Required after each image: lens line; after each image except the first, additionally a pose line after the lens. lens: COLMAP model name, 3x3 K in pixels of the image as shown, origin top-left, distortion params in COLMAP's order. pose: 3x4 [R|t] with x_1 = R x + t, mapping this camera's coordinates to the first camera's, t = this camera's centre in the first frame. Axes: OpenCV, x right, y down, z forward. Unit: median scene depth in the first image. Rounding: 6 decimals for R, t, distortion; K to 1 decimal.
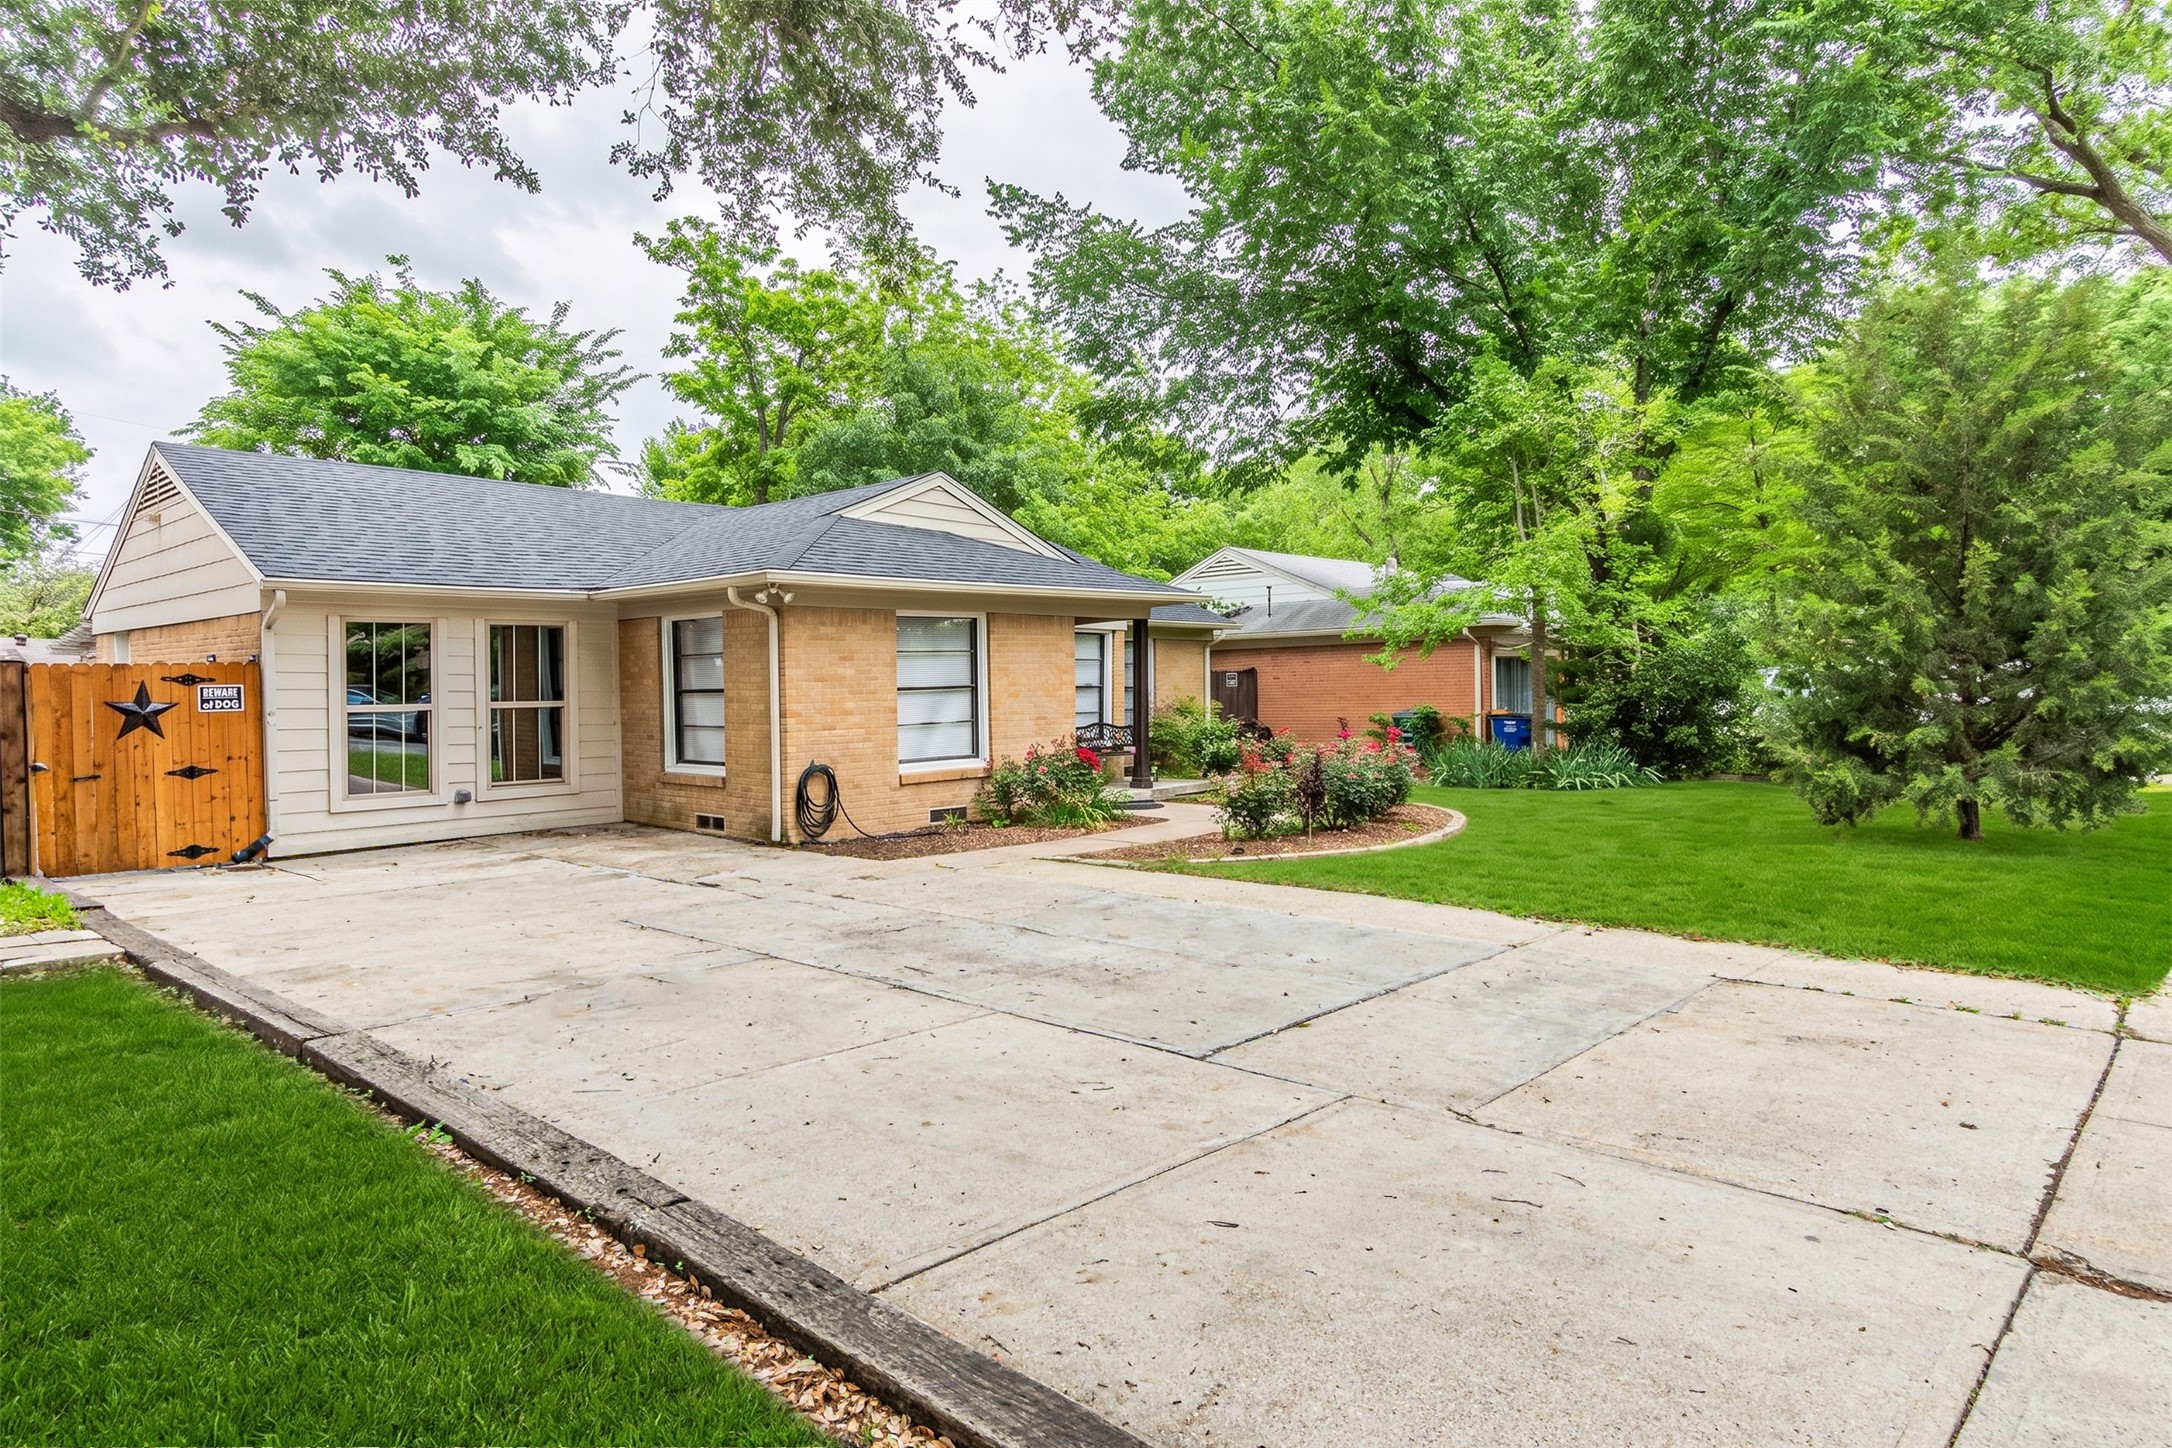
lens RADIAL K [[1307.6, 0, 1092.1], [0, 1307.6, 682.9], [0, 0, 1]] dist [0.031905, 0.000220]
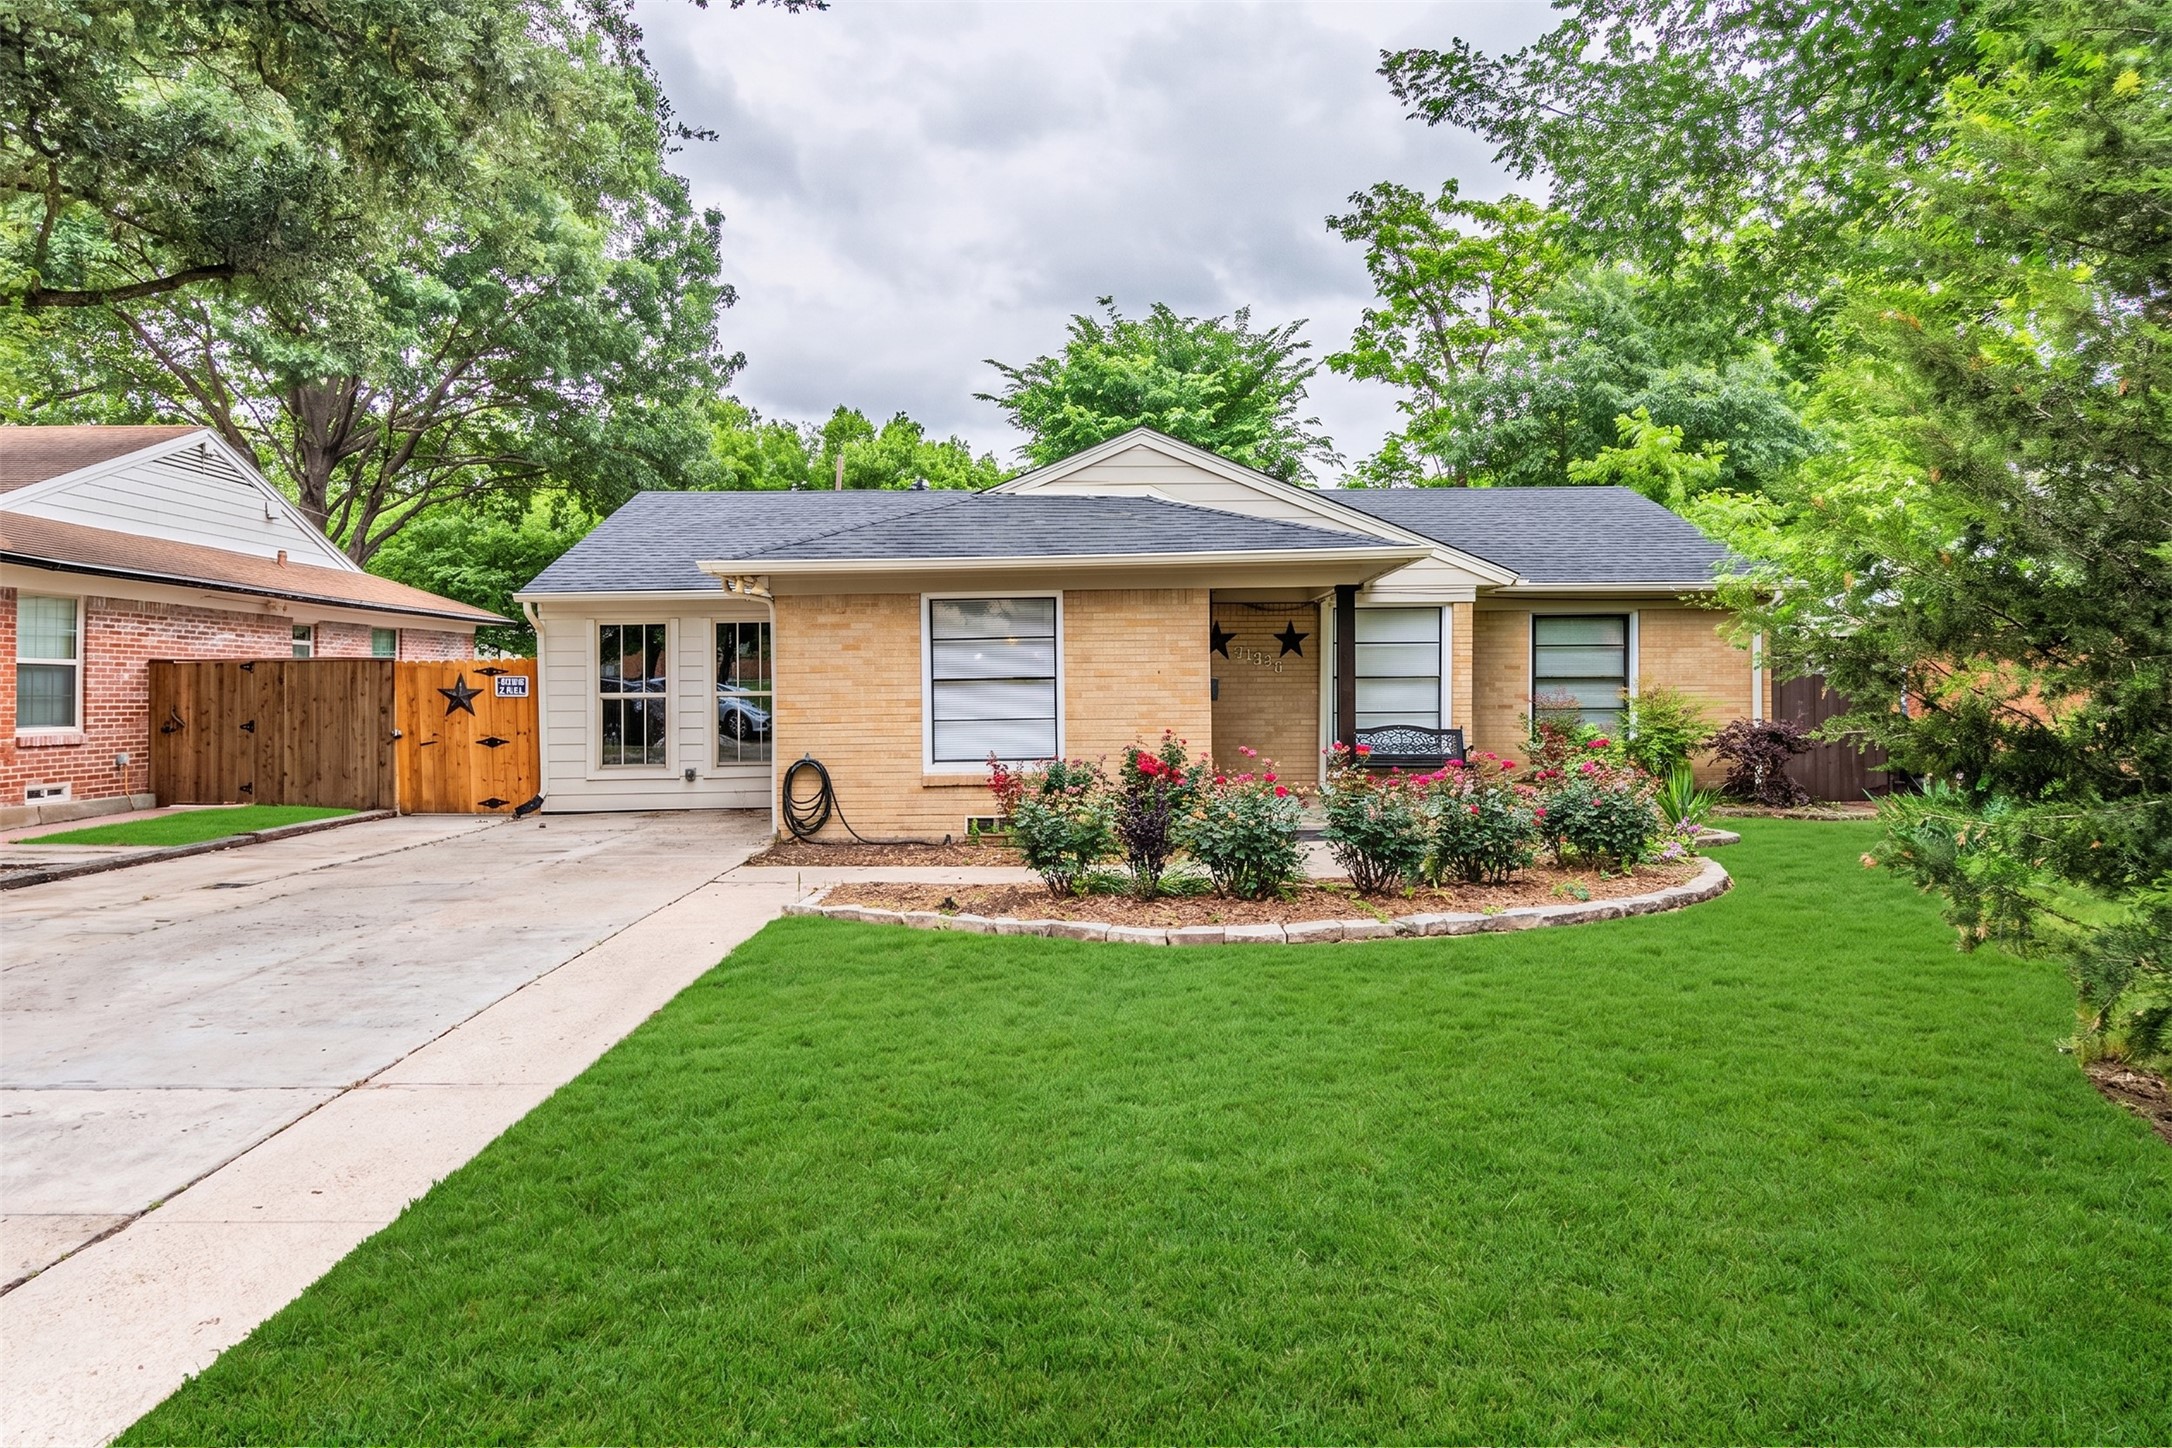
lens RADIAL K [[1307.6, 0, 1092.1], [0, 1307.6, 682.9], [0, 0, 1]] dist [0.031905, 0.000220]
pose [[0.680237, 0.004325, -0.732980, 0.623683], [0.000048, 0.999982, 0.005946, 0.000252], [0.732993, -0.004080, 0.680224, 0.495215]]
